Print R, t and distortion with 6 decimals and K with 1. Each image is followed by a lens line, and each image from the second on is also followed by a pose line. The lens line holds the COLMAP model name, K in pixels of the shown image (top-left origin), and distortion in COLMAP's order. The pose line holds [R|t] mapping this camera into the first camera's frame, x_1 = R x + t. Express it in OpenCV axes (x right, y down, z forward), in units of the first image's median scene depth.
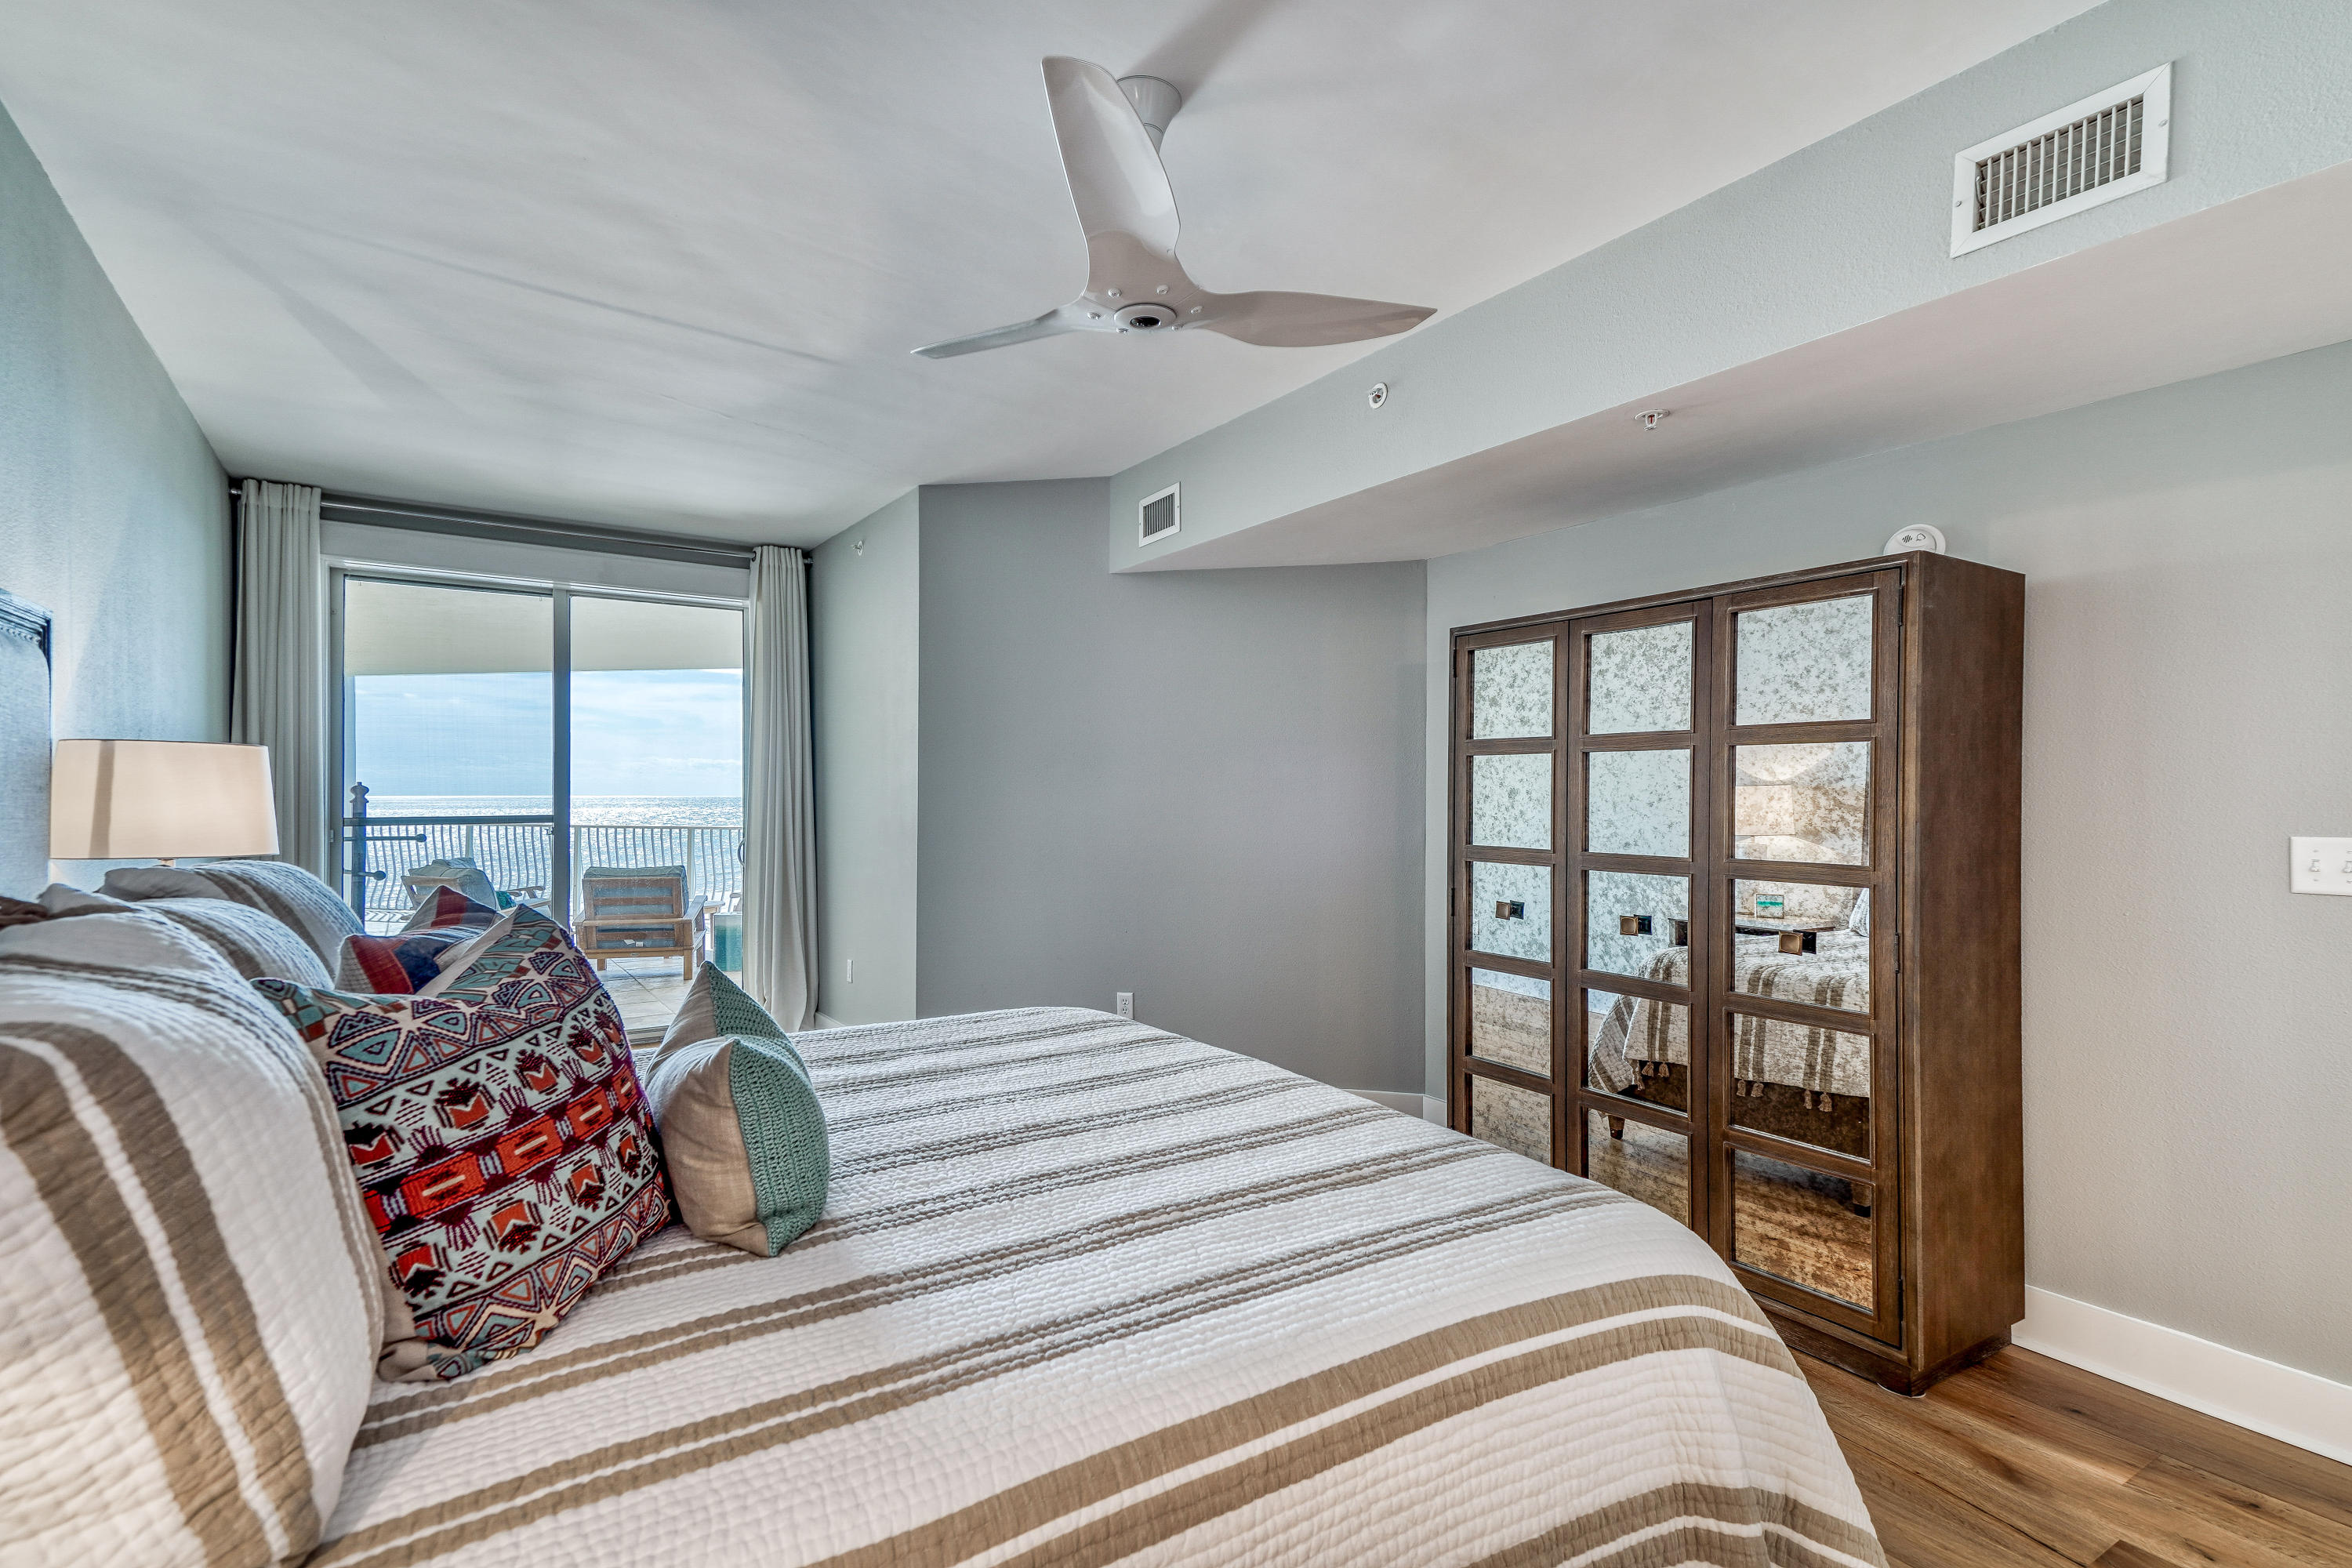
lens RADIAL K [[1086.9, 0, 1166.9], [0, 1086.9, 788.8], [0, 0, 1]] dist [0.042736, -0.000127]
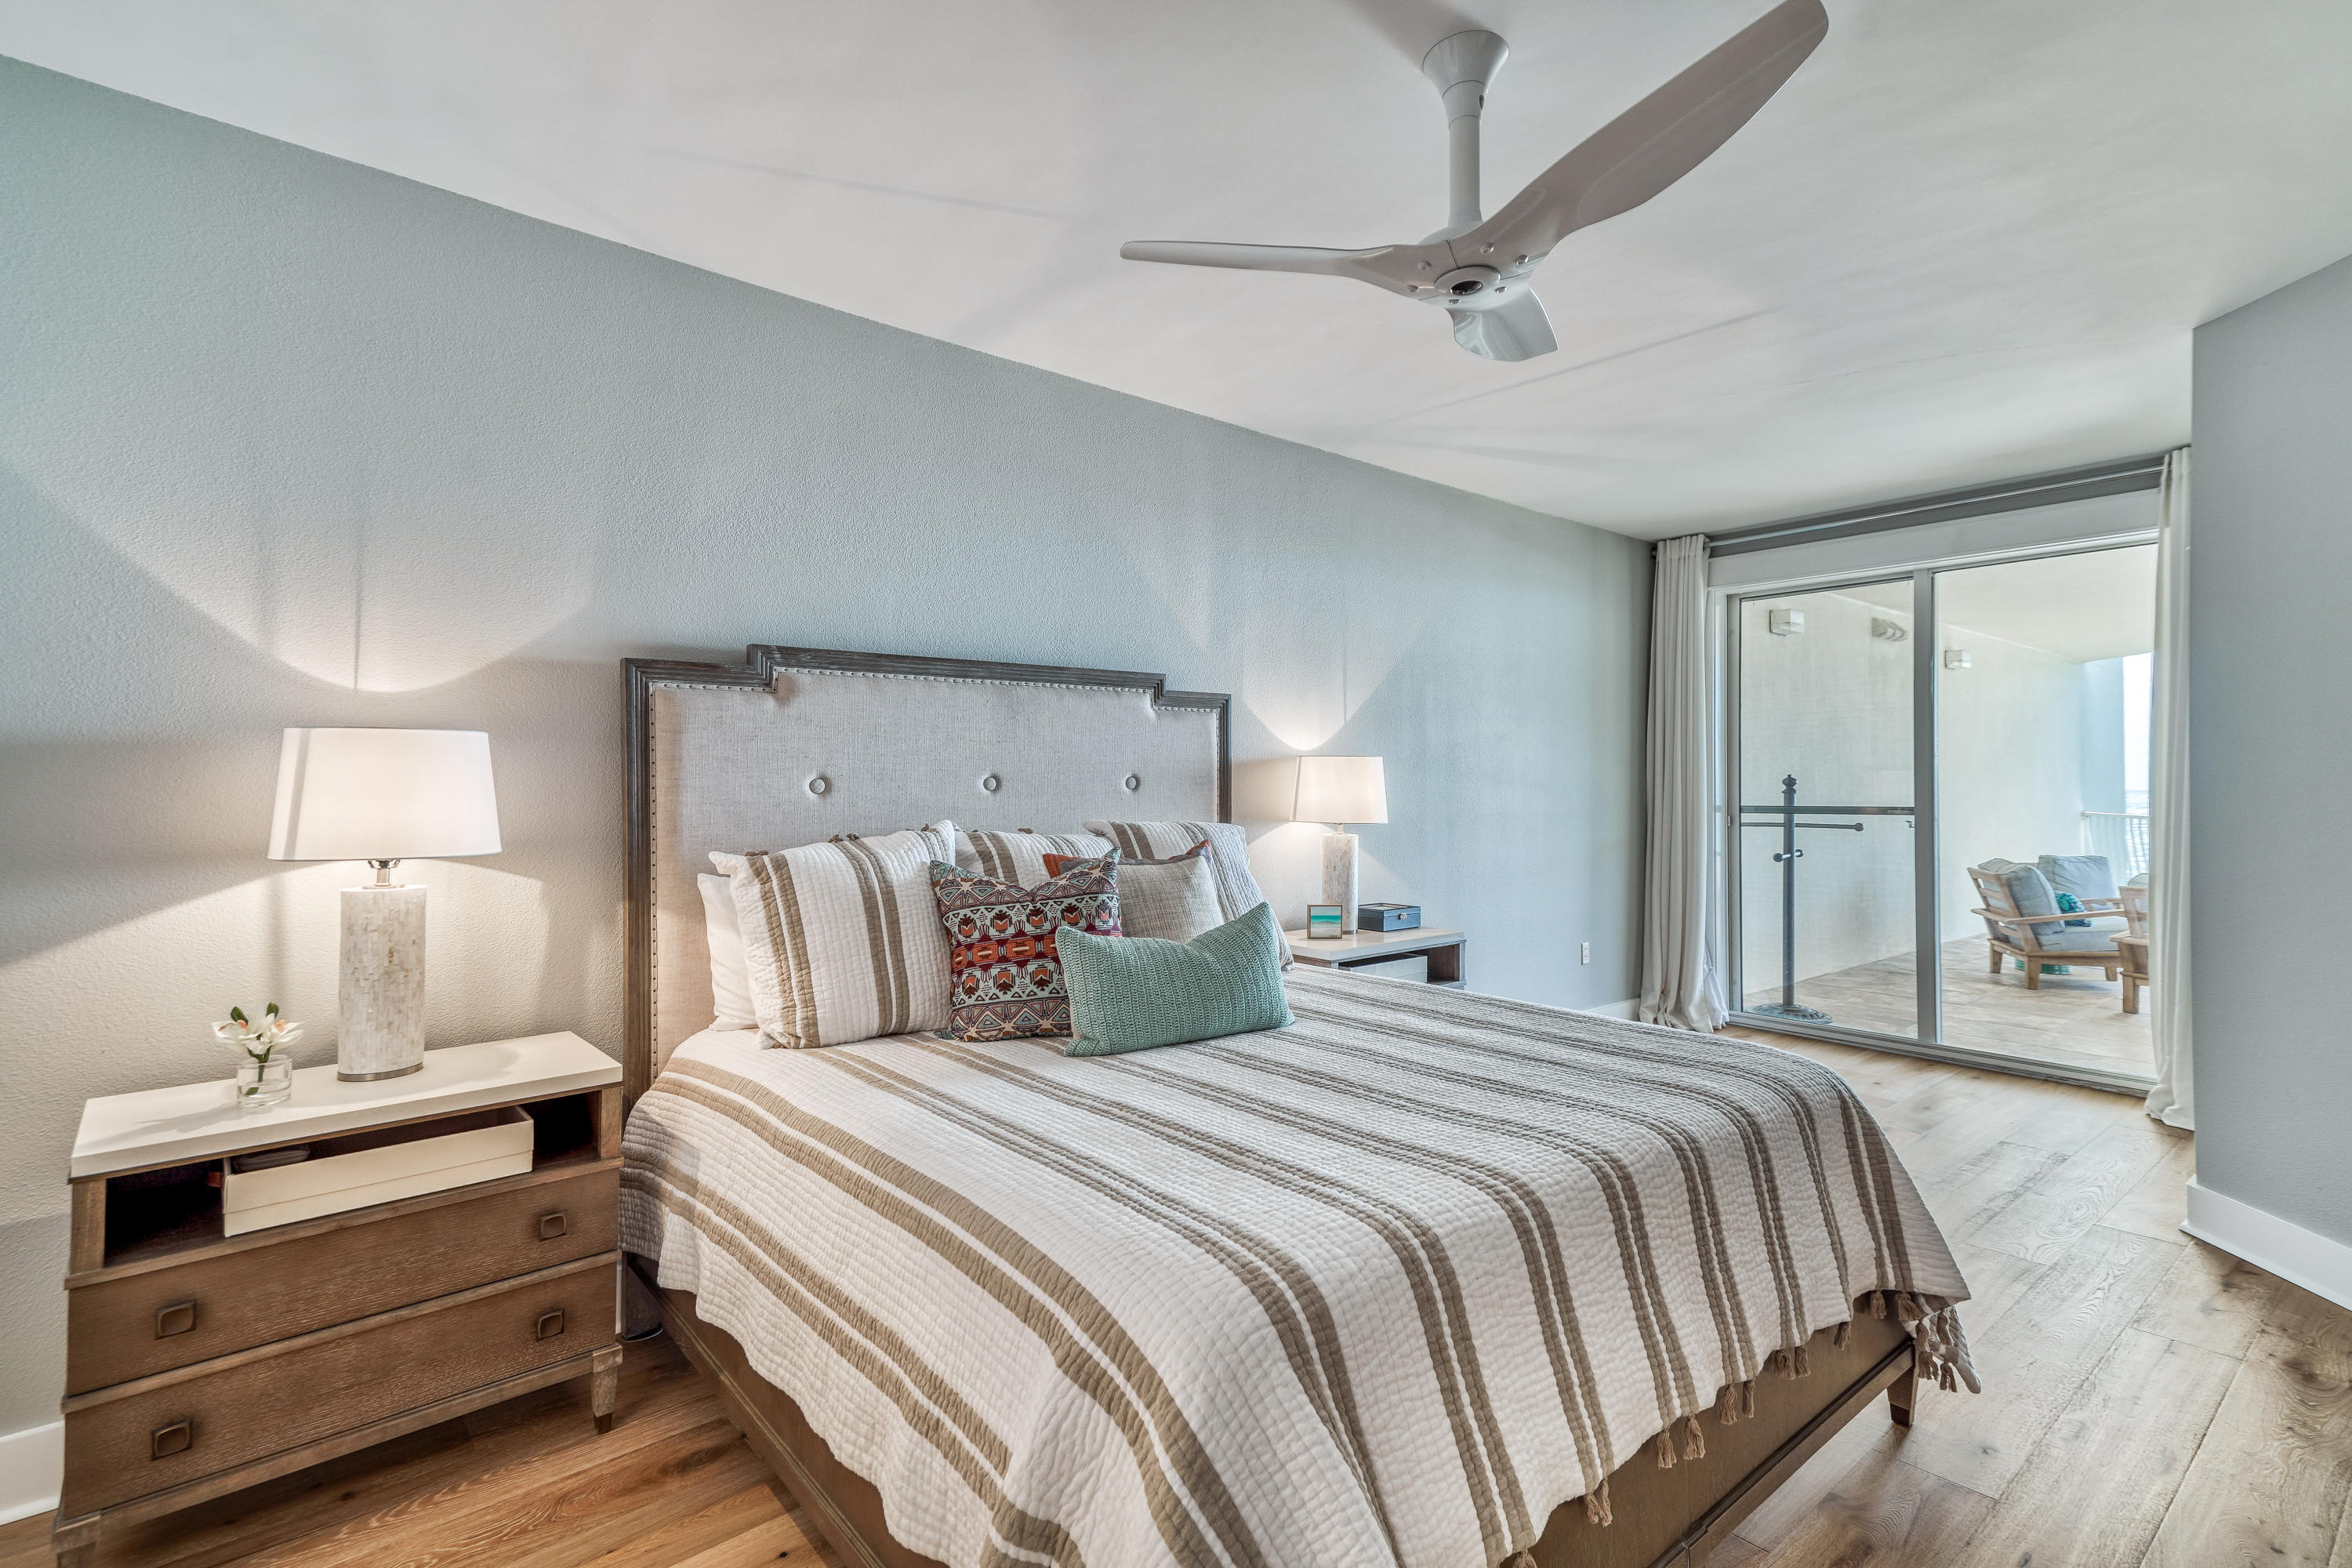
lens RADIAL K [[1120.5, 0, 1168.0], [0, 1120.5, 782.8], [0, 0, 1]] dist [0.050290, -0.000005]
pose [[0.133866, -0.006467, -0.990978, 1.050138], [0.008708, 0.999948, -0.005349, 0.007011], [0.990961, -0.007913, 0.133916, 0.694682]]
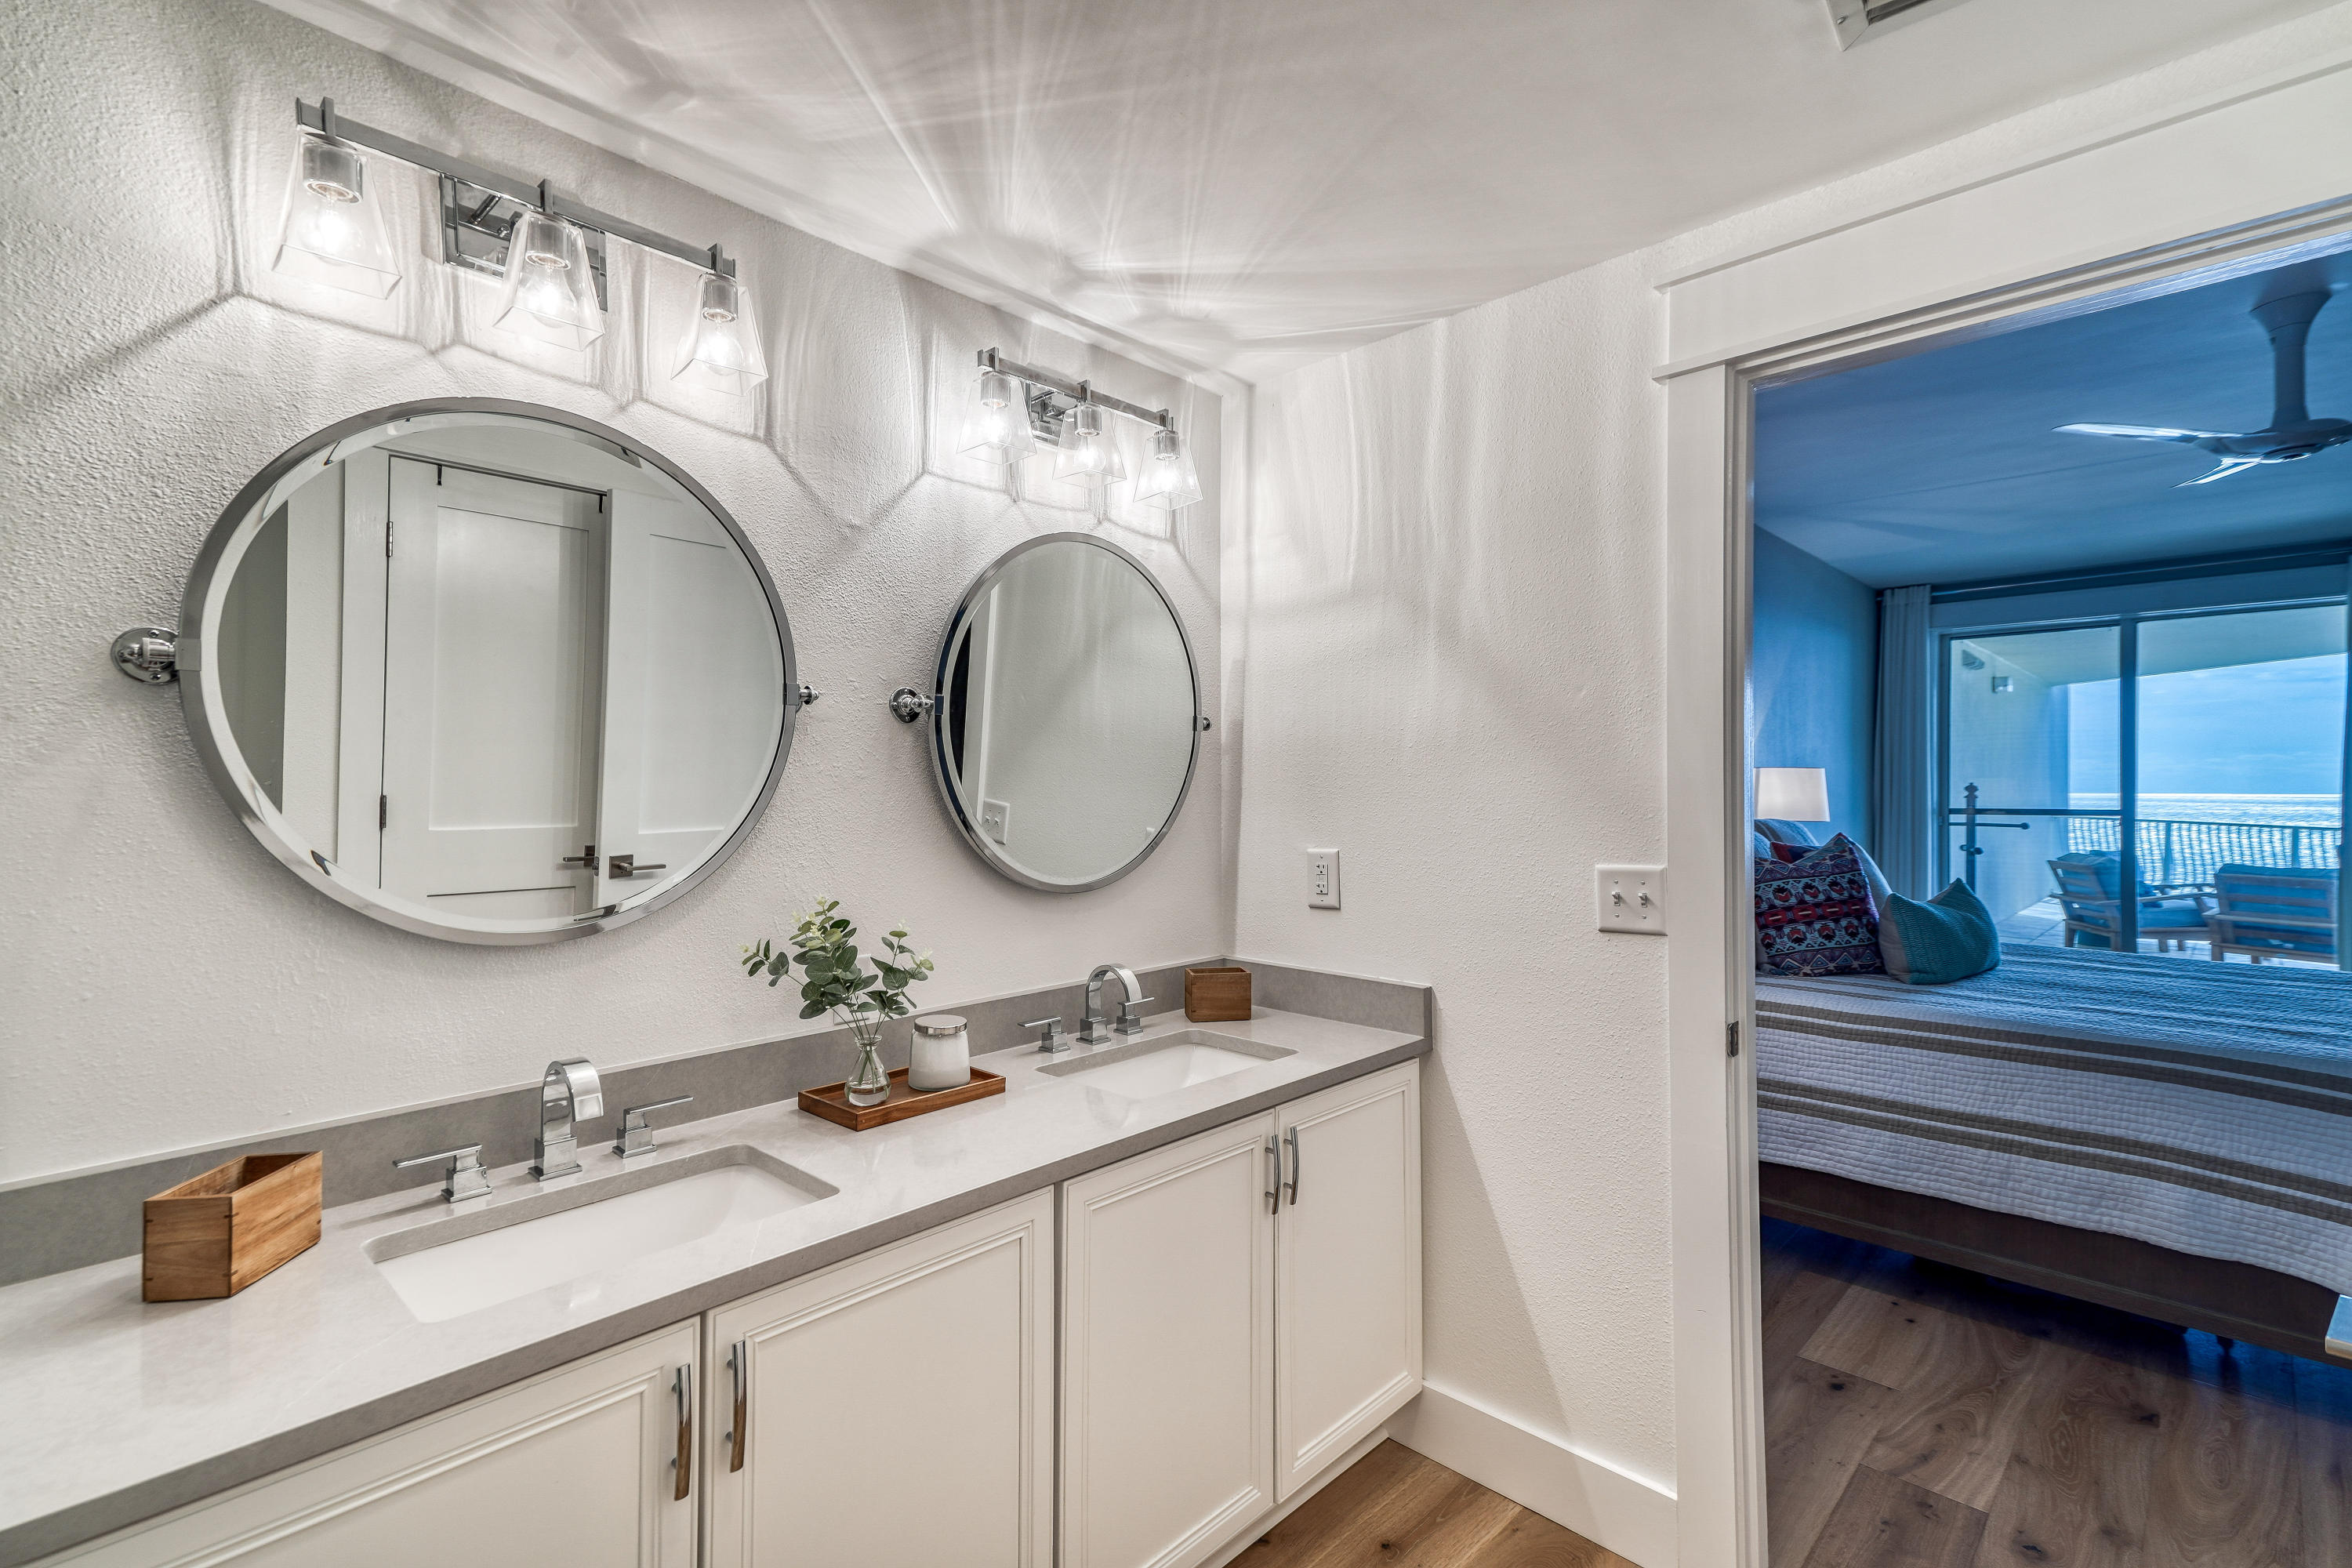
lens RADIAL K [[1086.9, 0, 1166.9], [0, 1086.9, 788.8], [0, 0, 1]] dist [0.042736, -0.000127]
pose [[0.217469, -0.002153, -0.976065, 1.235482], [0.004246, 0.999990, -0.001260, -0.004883], [0.976058, -0.003870, 0.217476, -0.826878]]
